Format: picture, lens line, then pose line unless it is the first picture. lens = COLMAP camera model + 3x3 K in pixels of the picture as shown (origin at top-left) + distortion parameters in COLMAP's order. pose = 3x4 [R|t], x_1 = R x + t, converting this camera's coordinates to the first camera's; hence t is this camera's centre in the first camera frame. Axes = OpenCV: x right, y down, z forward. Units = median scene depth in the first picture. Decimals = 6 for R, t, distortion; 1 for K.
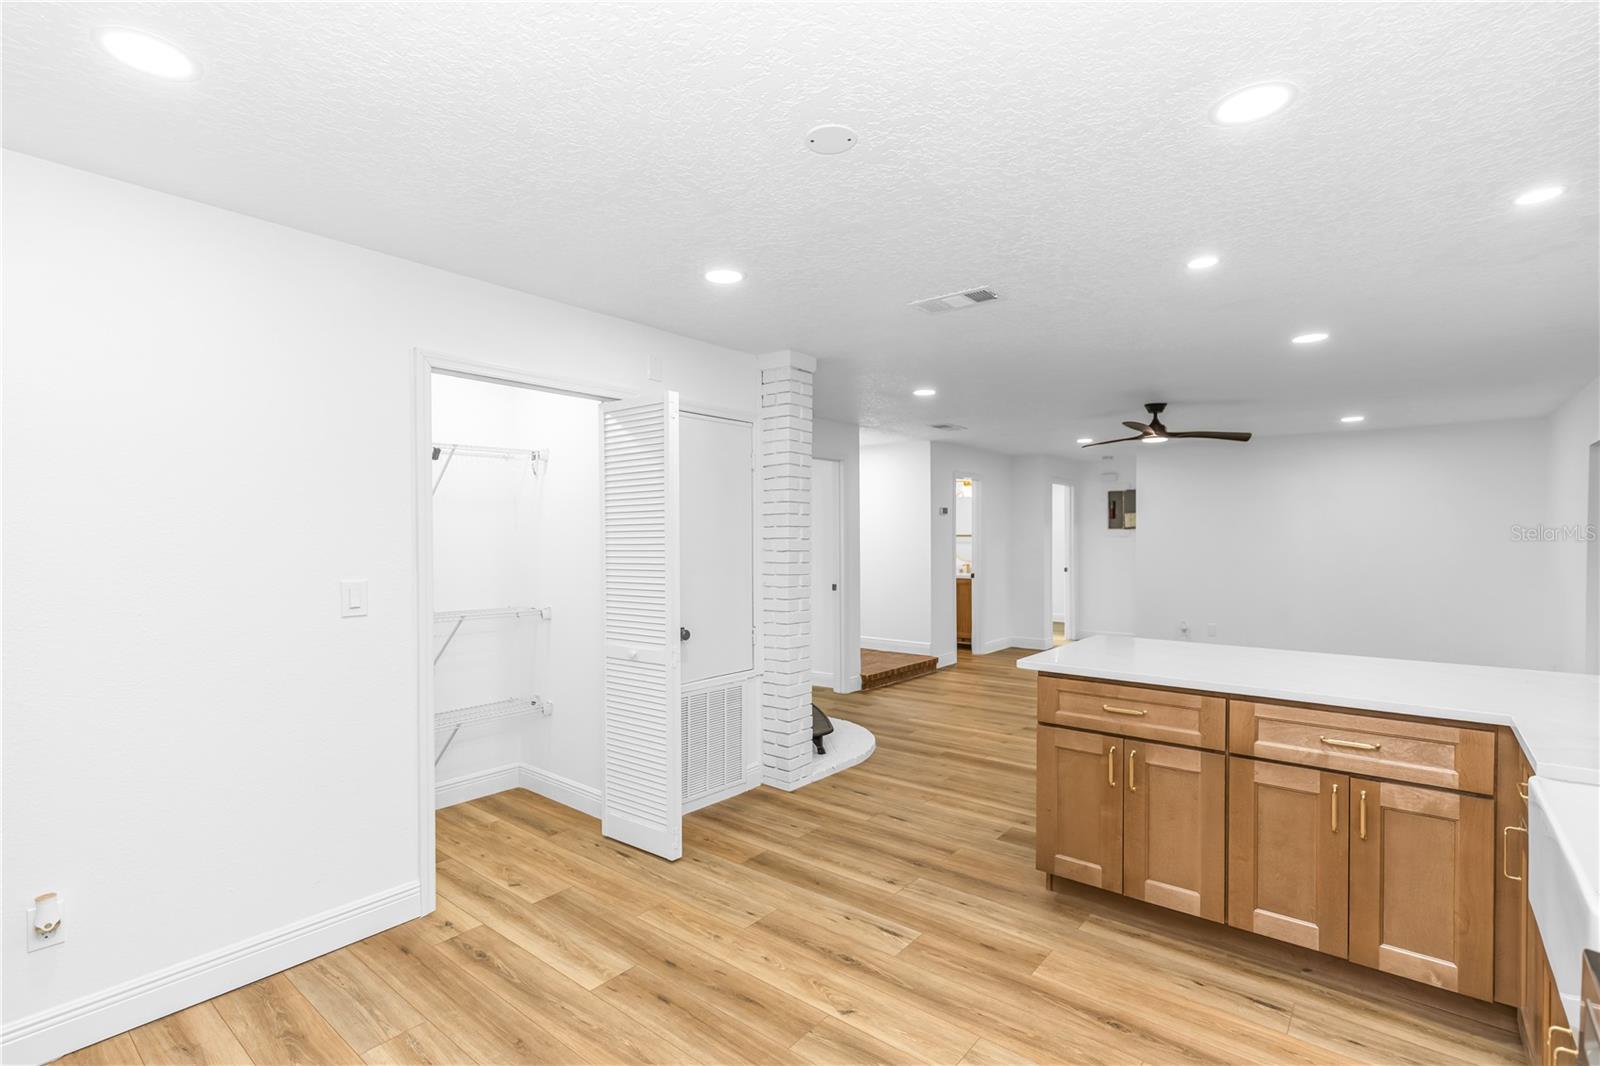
lens RADIAL K [[738.3, 0, 798.3], [0, 738.3, 540.2], [0, 0, 1]] dist [0.003121, 0.000831]
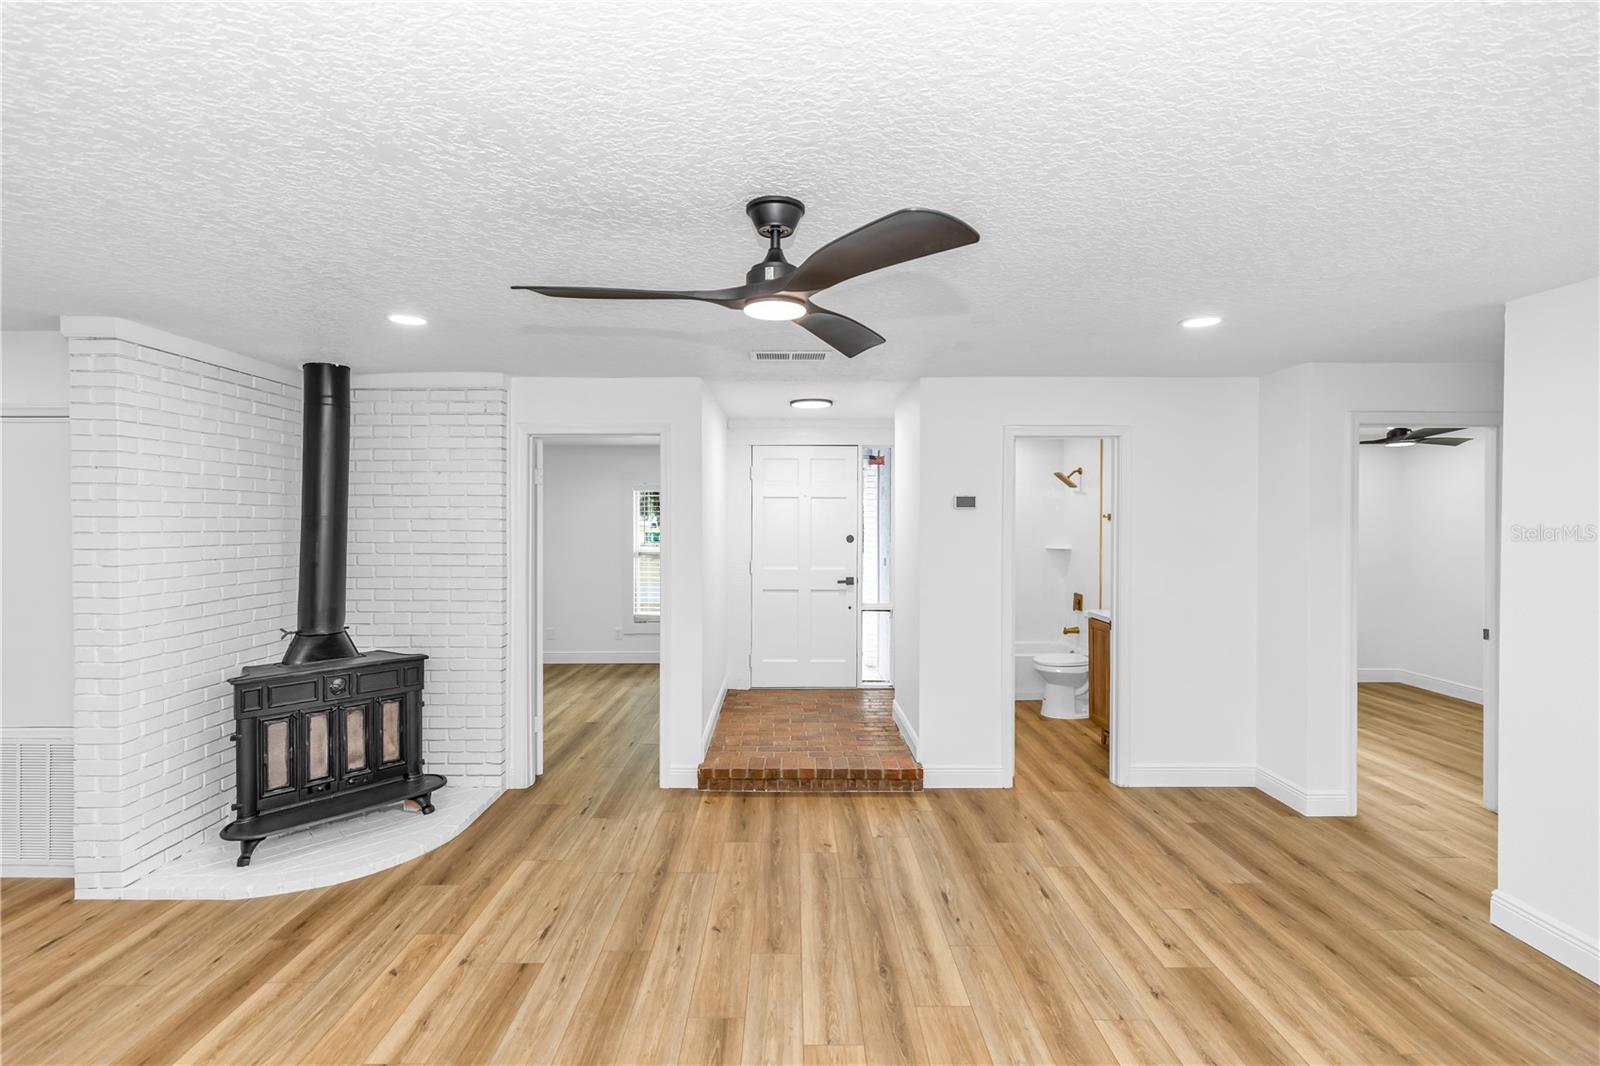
lens RADIAL K [[738.3, 0, 786.0], [0, 738.3, 520.2], [0, 0, 1]] dist [0.003121, 0.000831]
pose [[0.622140, -0.007592, -0.782869, 0.929097], [-0.000765, 0.999947, -0.010305, -0.041679], [0.782906, 0.007010, 0.622101, 0.964110]]
